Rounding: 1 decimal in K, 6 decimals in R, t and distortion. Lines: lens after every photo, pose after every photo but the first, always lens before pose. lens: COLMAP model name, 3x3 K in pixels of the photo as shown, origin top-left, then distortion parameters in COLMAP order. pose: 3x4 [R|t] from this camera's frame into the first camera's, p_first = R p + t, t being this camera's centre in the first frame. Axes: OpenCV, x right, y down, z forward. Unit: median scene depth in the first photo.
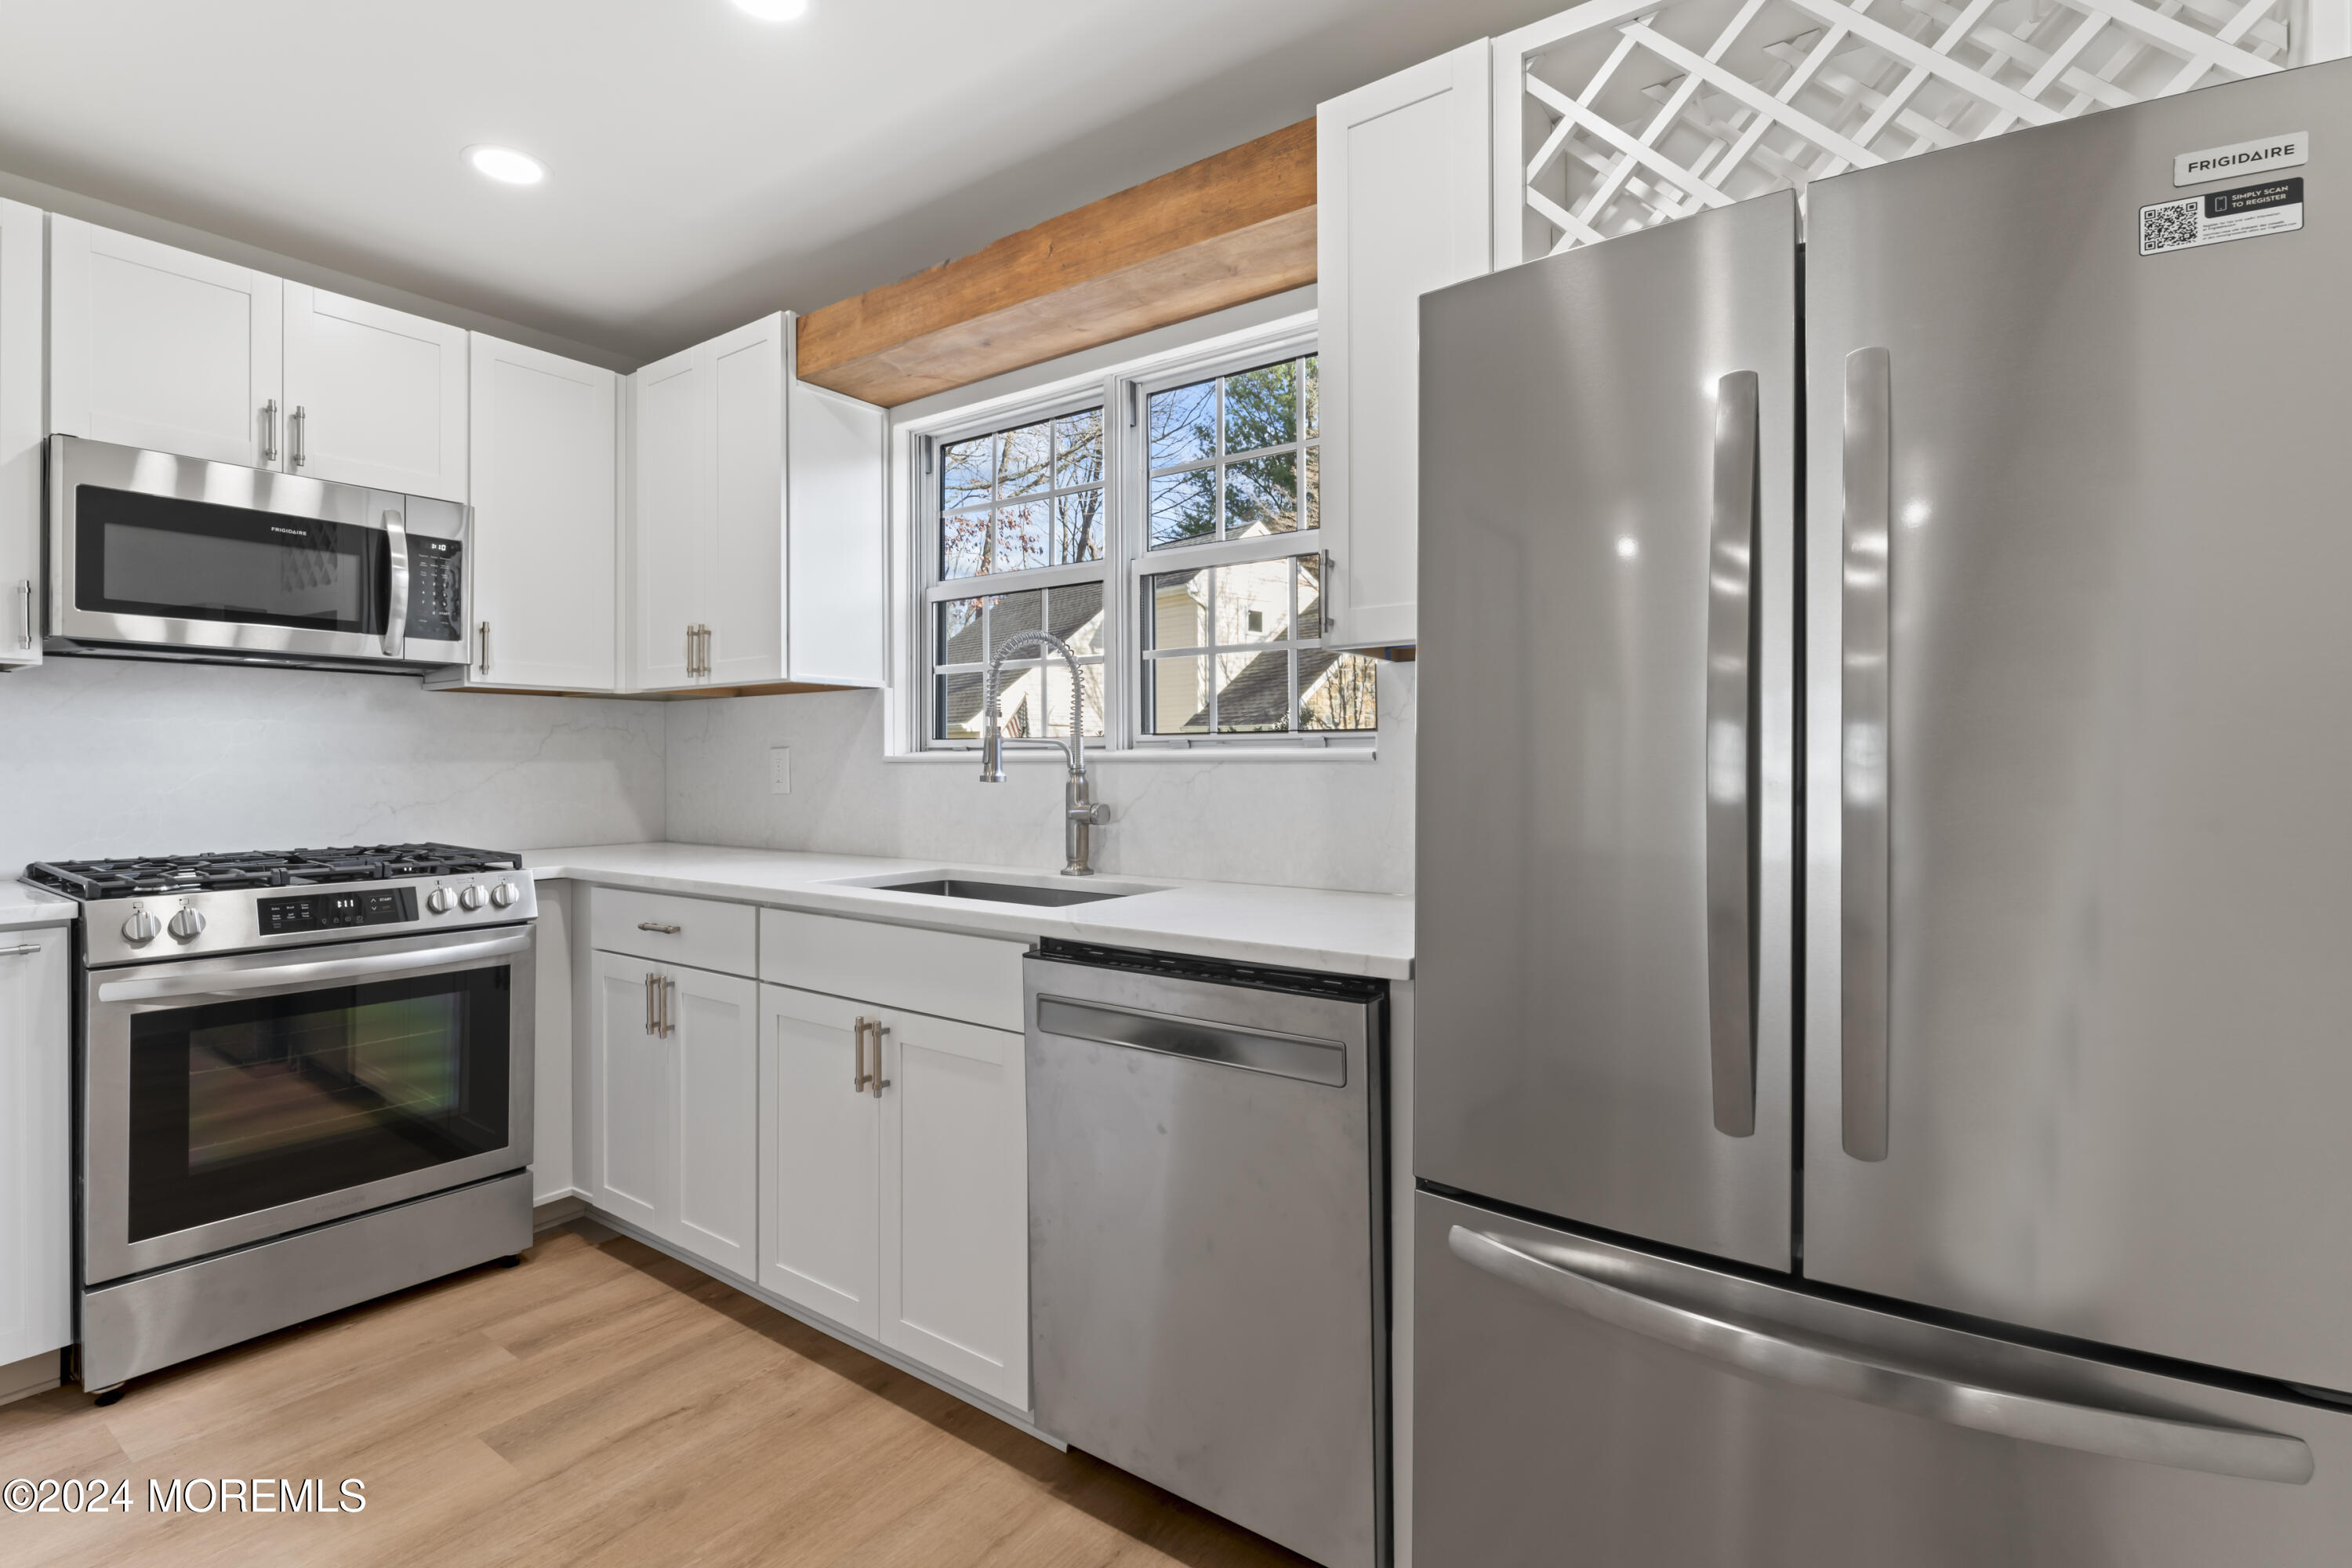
lens RADIAL K [[1093.9, 0, 1176.5], [0, 1093.9, 765.6], [0, 0, 1]] dist [-0.005137, 0.000664]
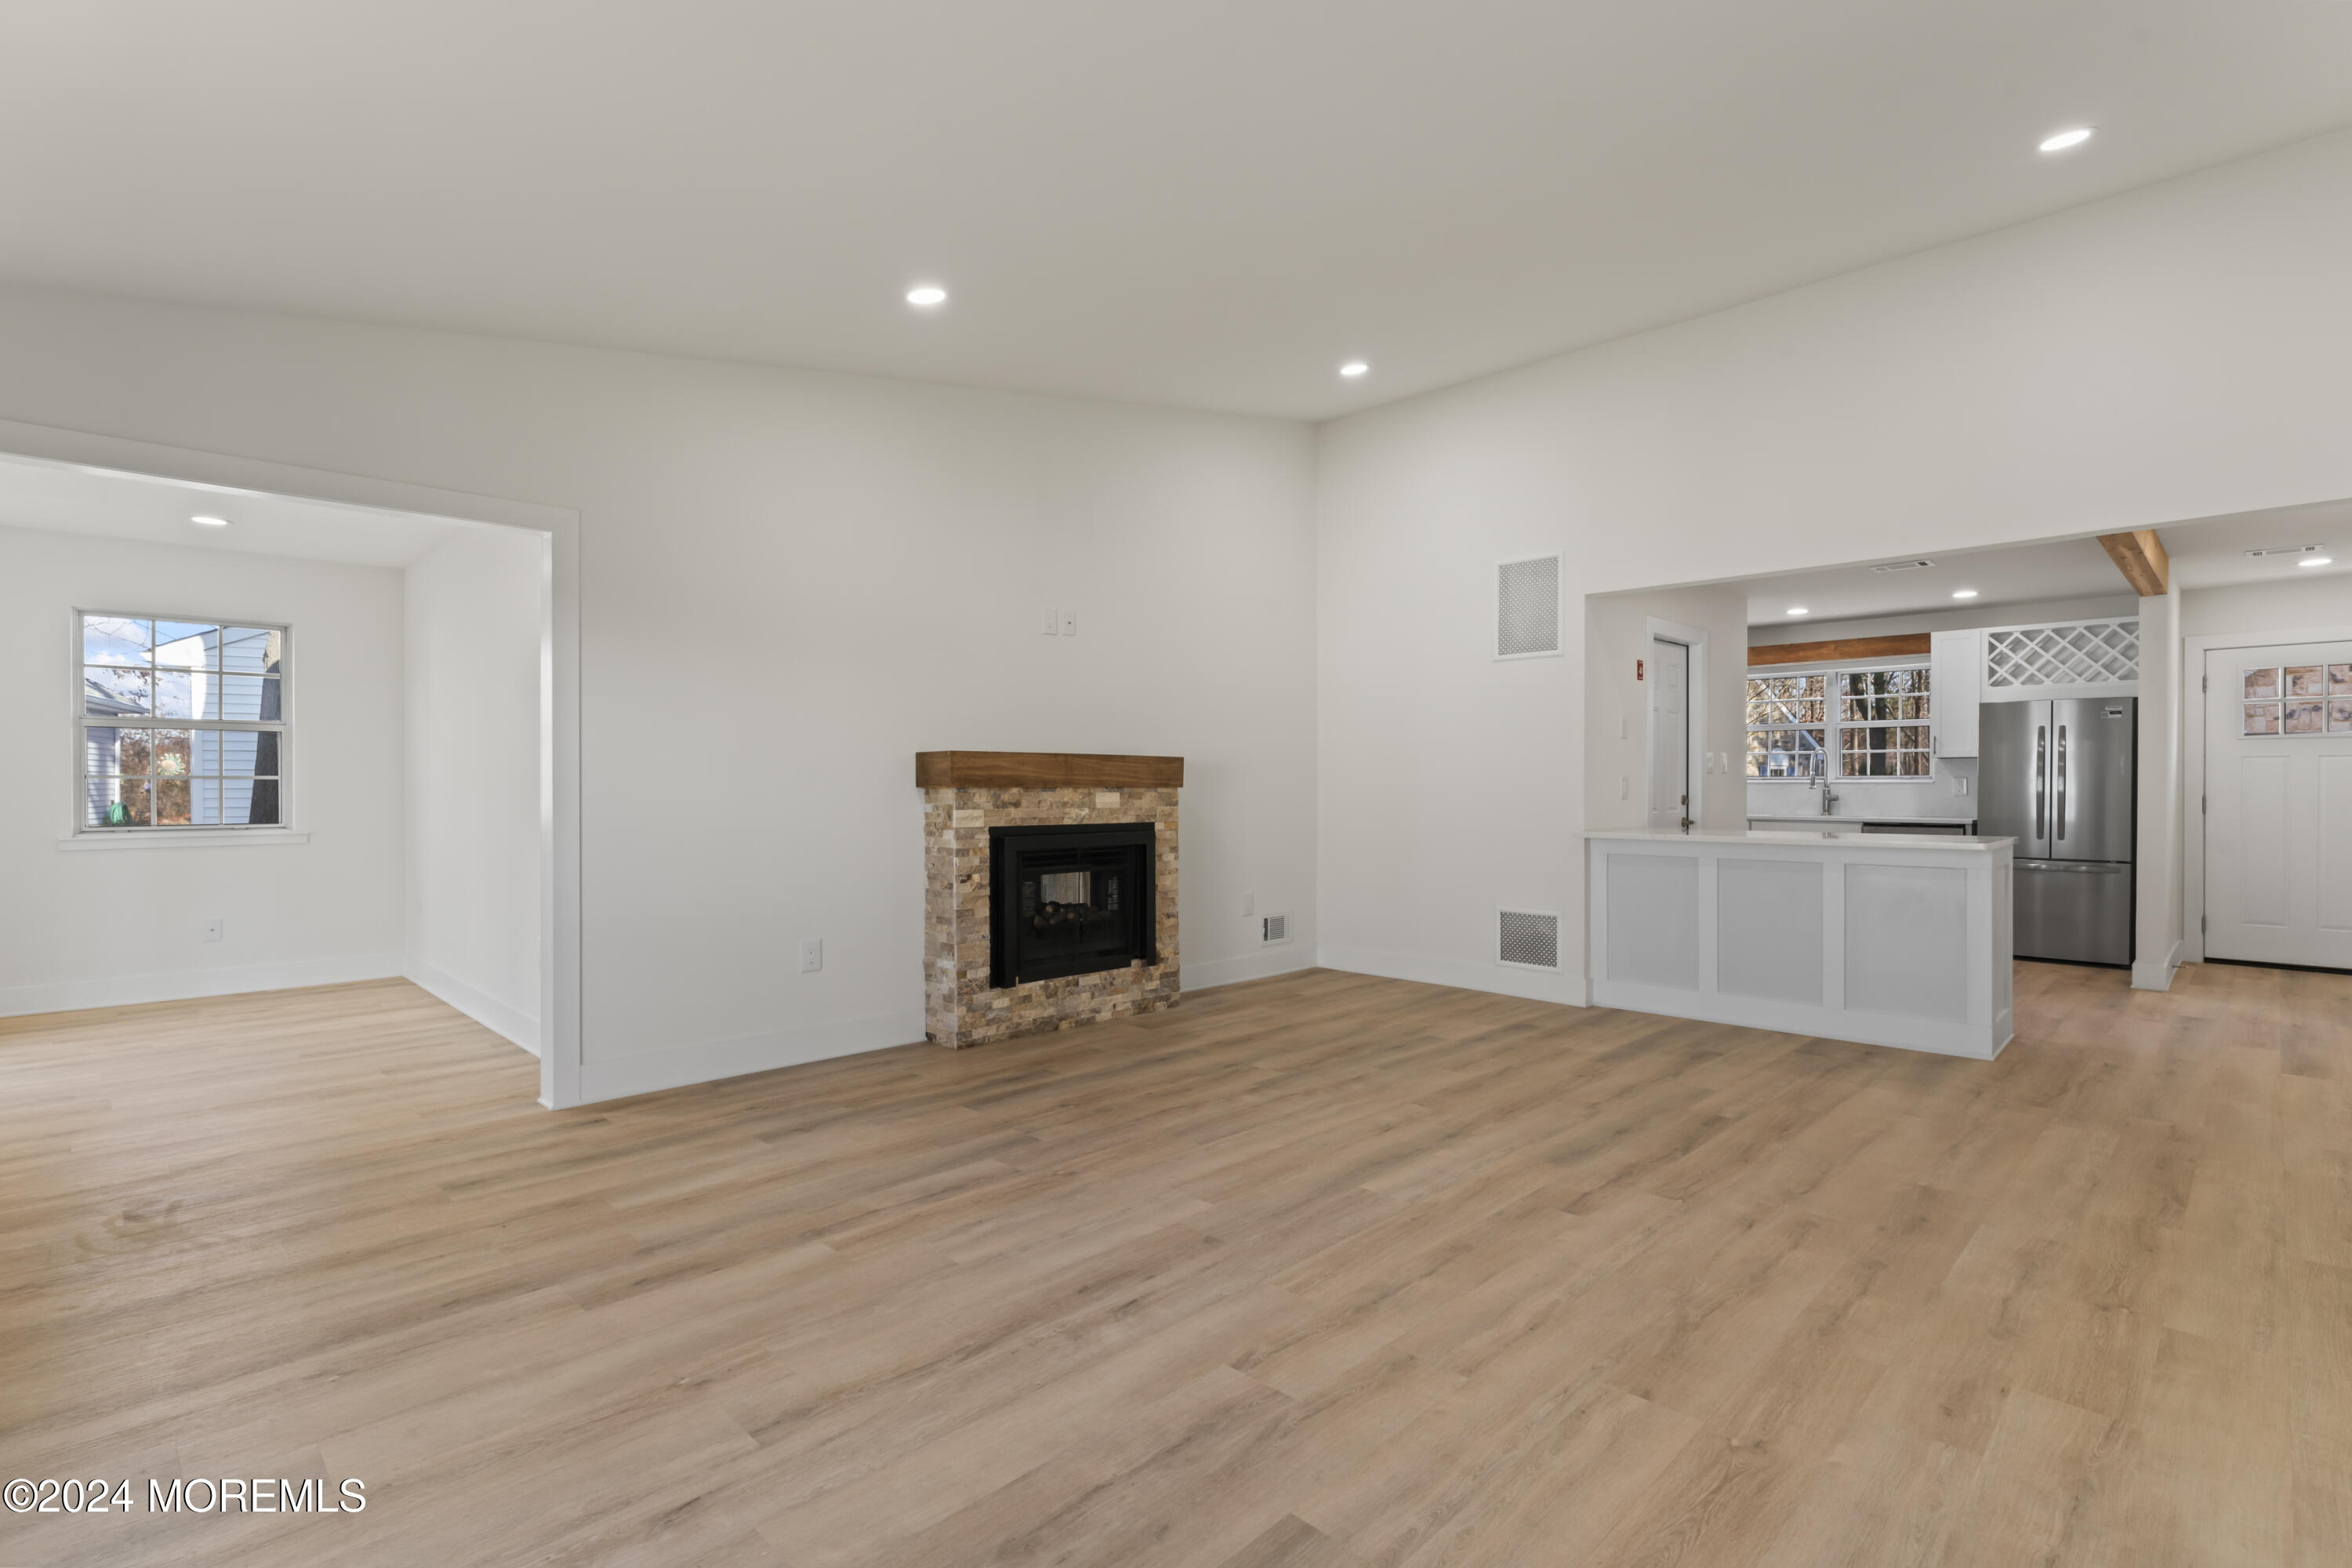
lens RADIAL K [[1097.2, 0, 1179.7], [0, 1097.2, 786.5], [0, 0, 1]] dist [-0.002789, -0.000265]
pose [[0.986729, 0.002394, -0.162355, -1.573994], [-0.002133, 0.999996, 0.001781, 0.005209], [0.162359, -0.001412, 0.986731, -2.827457]]
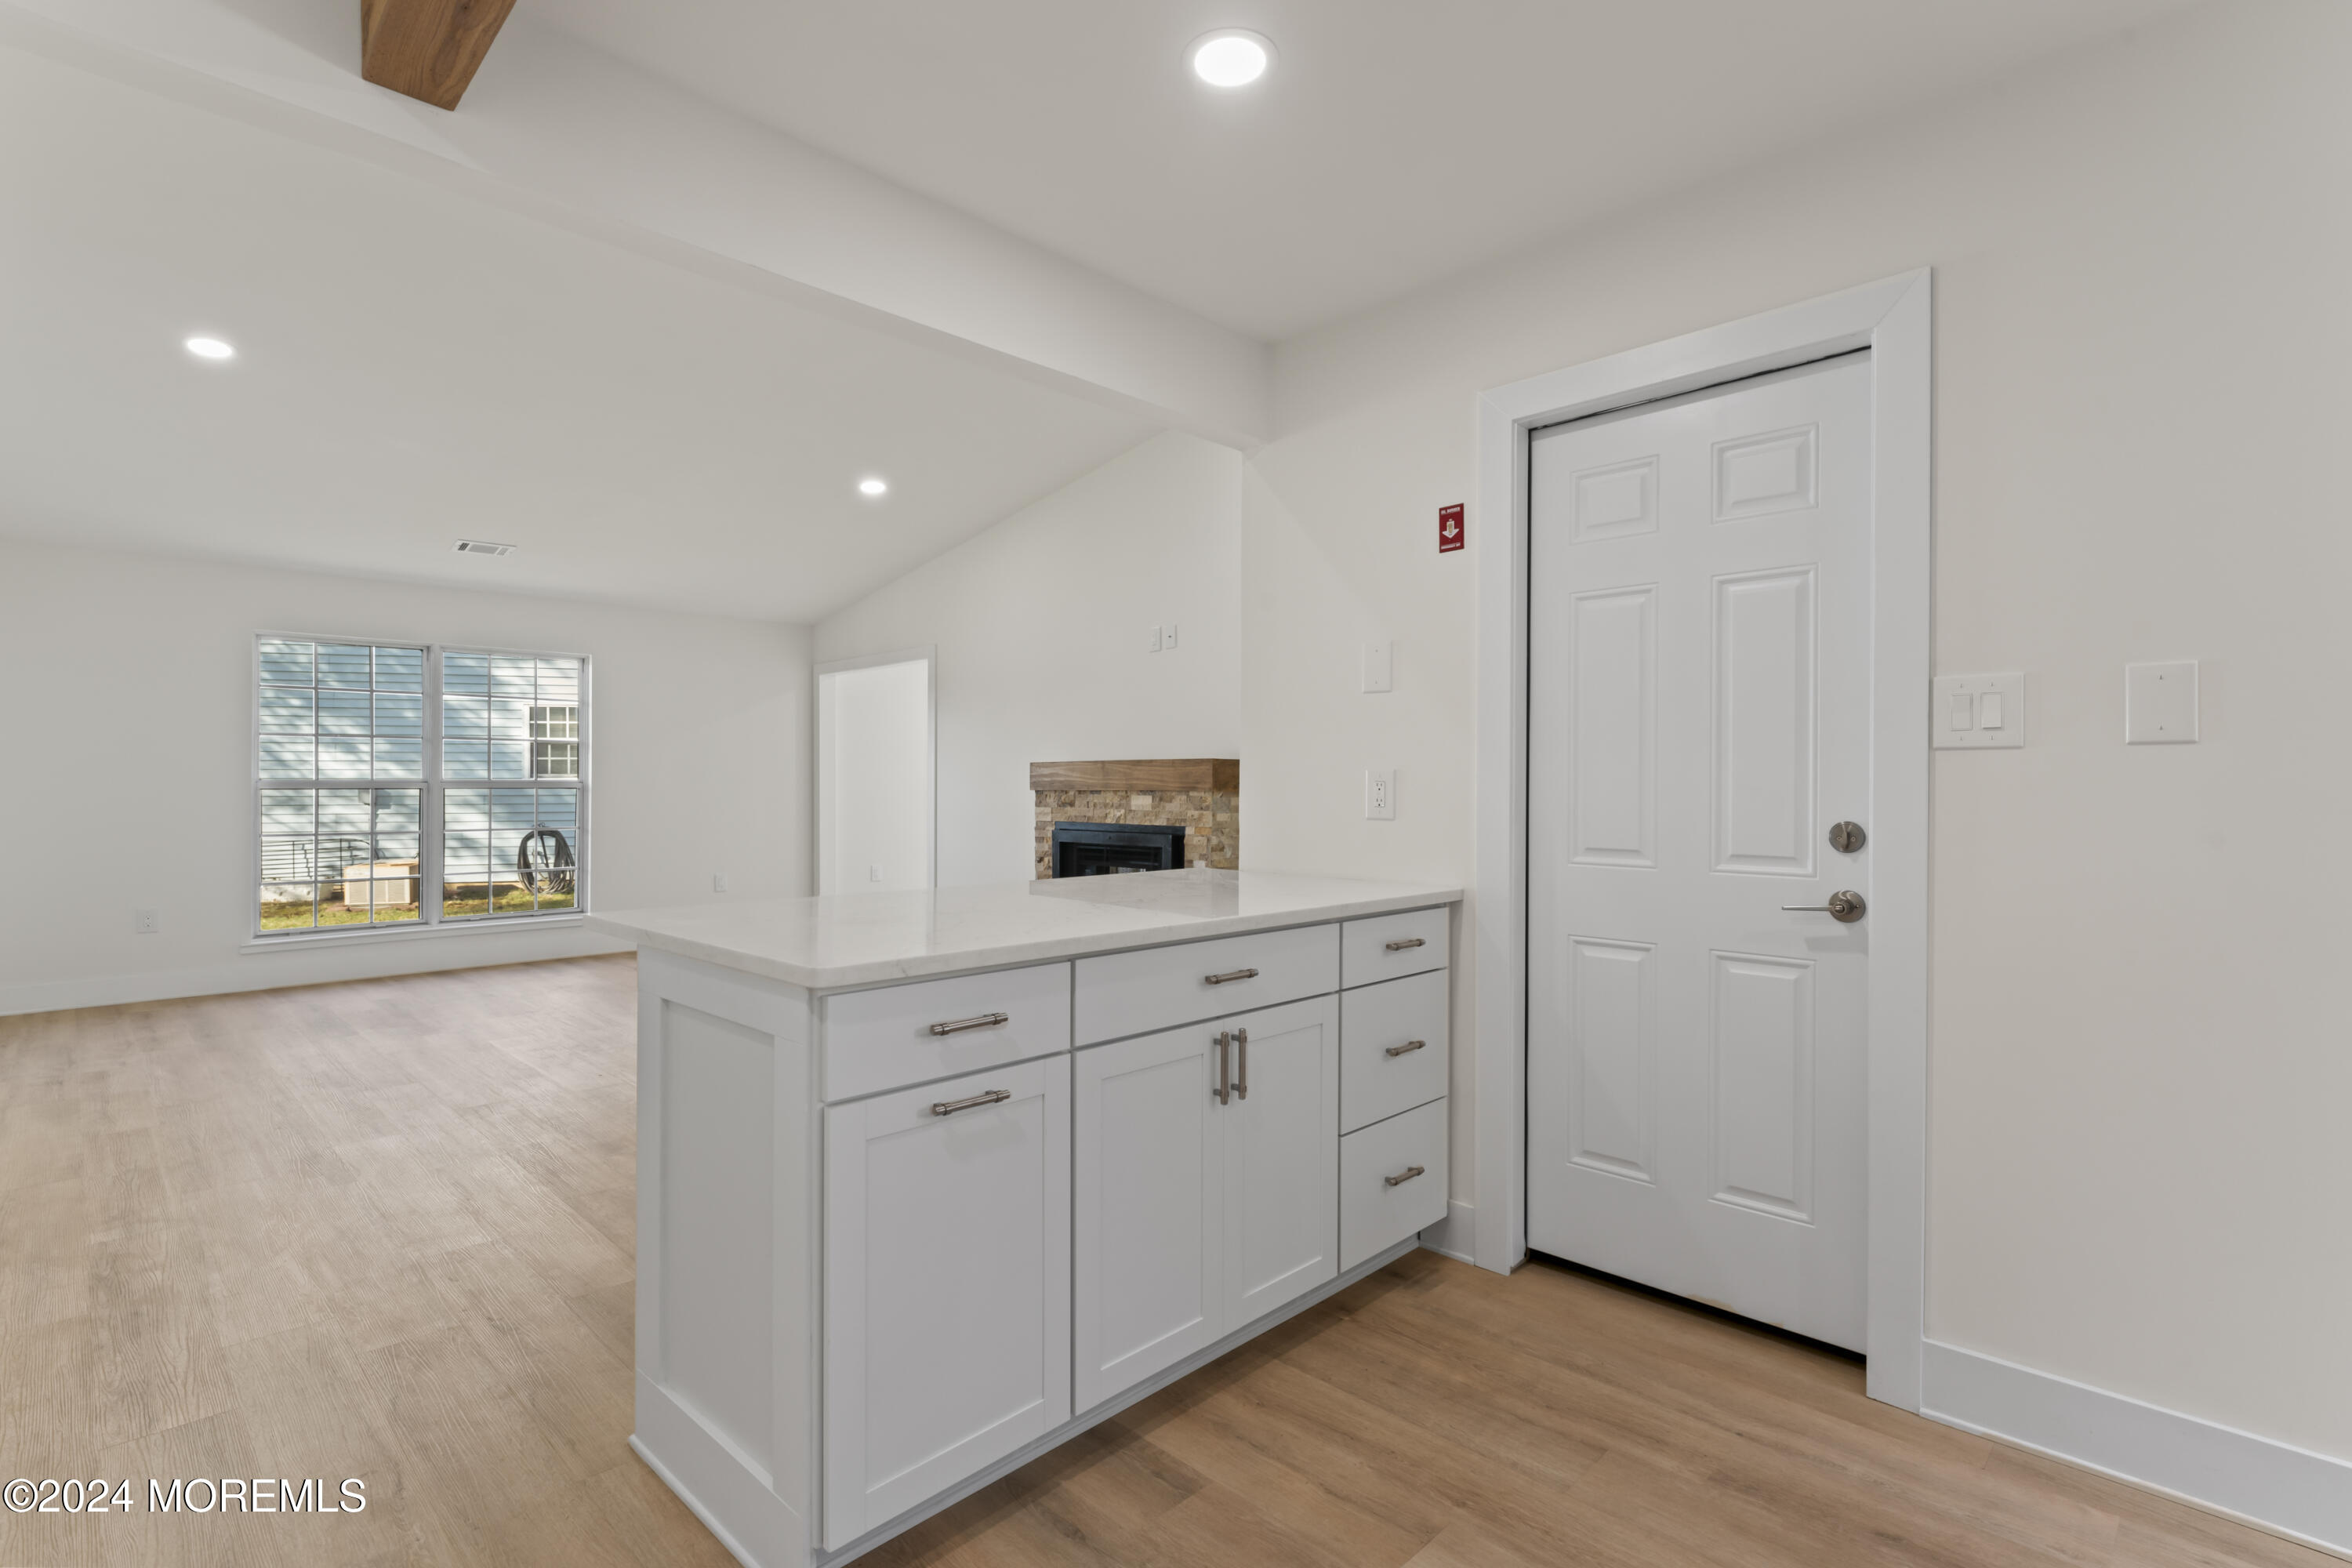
lens RADIAL K [[1097.2, 0, 1179.7], [0, 1097.2, 786.5], [0, 0, 1]] dist [-0.002789, -0.000265]
pose [[-0.152980, 0.000784, -0.988229, 0.217968], [-0.000617, 0.999999, 0.000889, -0.000164], [0.988229, 0.000746, -0.152980, -0.240721]]
